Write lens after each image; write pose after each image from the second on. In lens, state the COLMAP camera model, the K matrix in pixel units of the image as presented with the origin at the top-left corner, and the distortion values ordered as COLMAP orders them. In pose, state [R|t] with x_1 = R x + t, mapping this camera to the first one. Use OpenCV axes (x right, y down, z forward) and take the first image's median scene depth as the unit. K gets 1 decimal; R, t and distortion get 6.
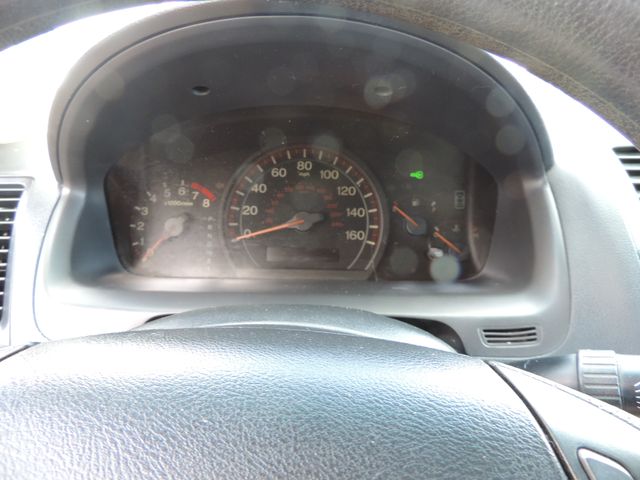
lens RADIAL K [[451.4, 0, 321.2], [0, 451.4, 241.2], [0, 0, 1]] dist [0.003547, 0.005178]
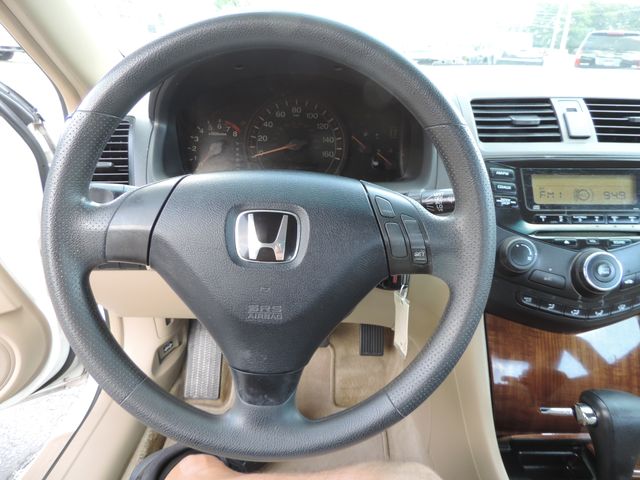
lens RADIAL K [[451.4, 0, 317.6], [0, 451.4, 238.8], [0, 0, 1]] dist [0.003547, 0.005178]
pose [[0.999986, 0.004354, -0.002923, 0.044922], [-0.004028, 0.994597, 0.103738, 0.121444], [0.003359, -0.103724, 0.994600, -0.643101]]
